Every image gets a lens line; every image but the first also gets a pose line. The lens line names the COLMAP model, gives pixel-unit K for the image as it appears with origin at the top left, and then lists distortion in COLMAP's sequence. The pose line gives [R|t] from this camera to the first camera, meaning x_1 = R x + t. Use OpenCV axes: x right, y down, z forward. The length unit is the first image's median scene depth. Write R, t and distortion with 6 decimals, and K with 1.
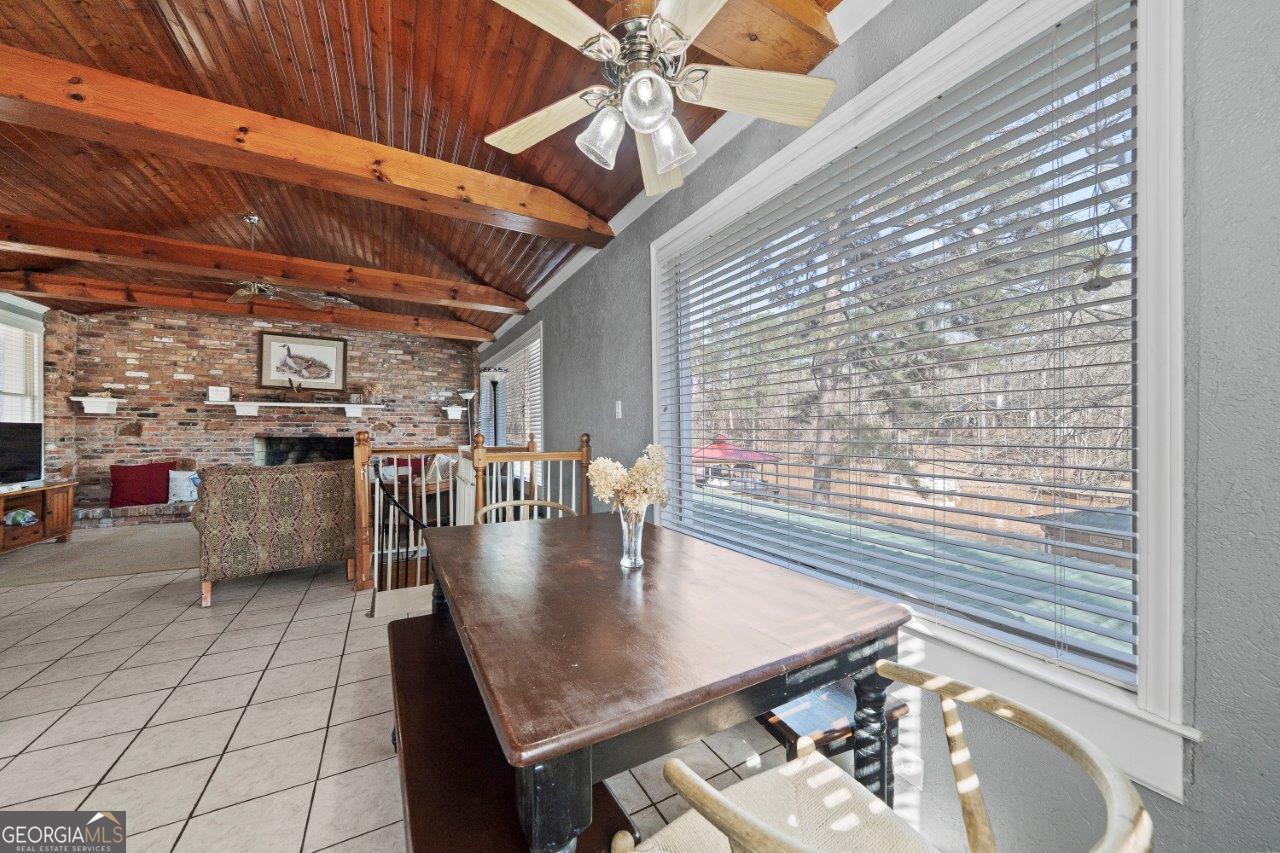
lens RADIAL K [[445.0, 0, 637.3], [0, 445.0, 431.5], [0, 0, 1]] dist [-0.001697, -0.000067]
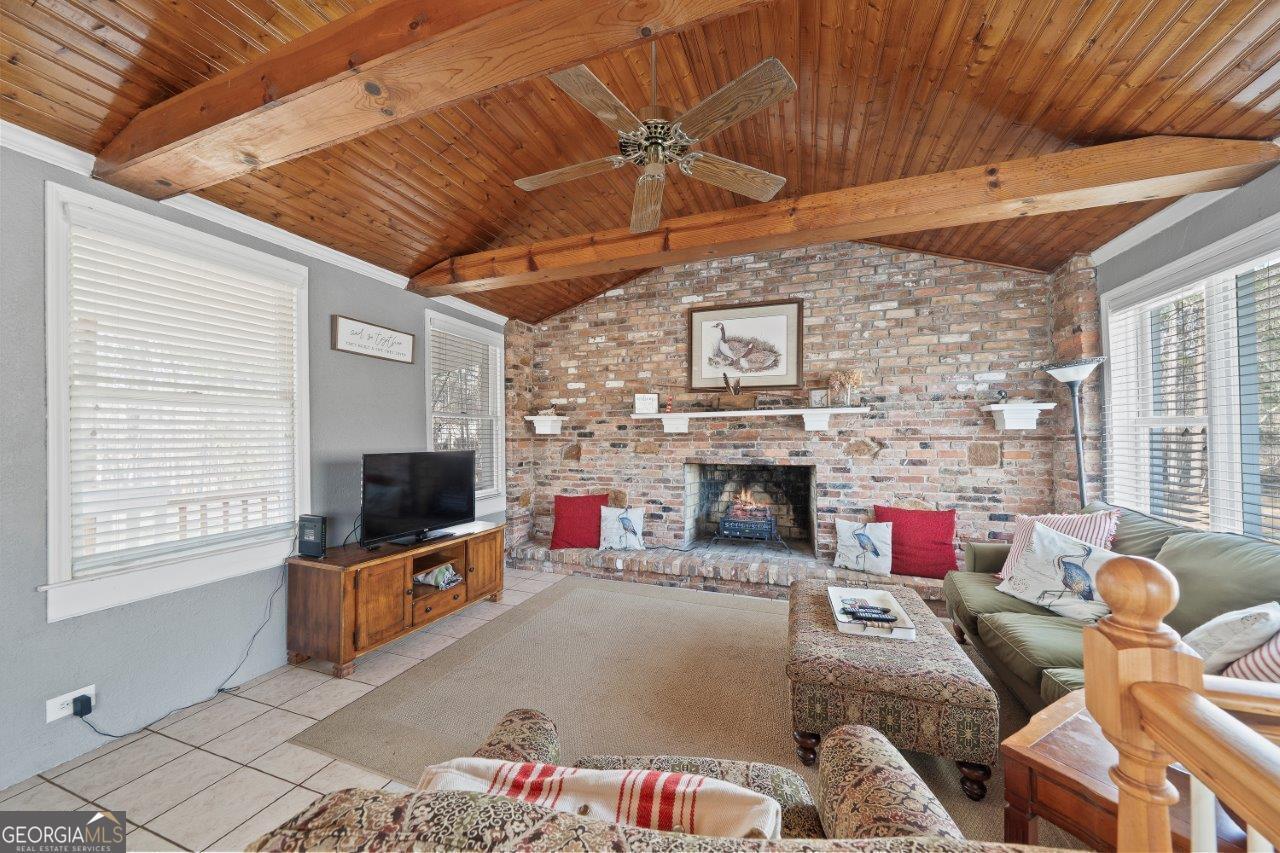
lens RADIAL K [[445.0, 0, 637.3], [0, 445.0, 431.5], [0, 0, 1]] dist [-0.001697, -0.000067]
pose [[0.651894, -0.016983, -0.758120, -0.398482], [0.008108, 0.999848, -0.015425, -0.028000], [0.758266, 0.003909, 0.651933, 0.511148]]
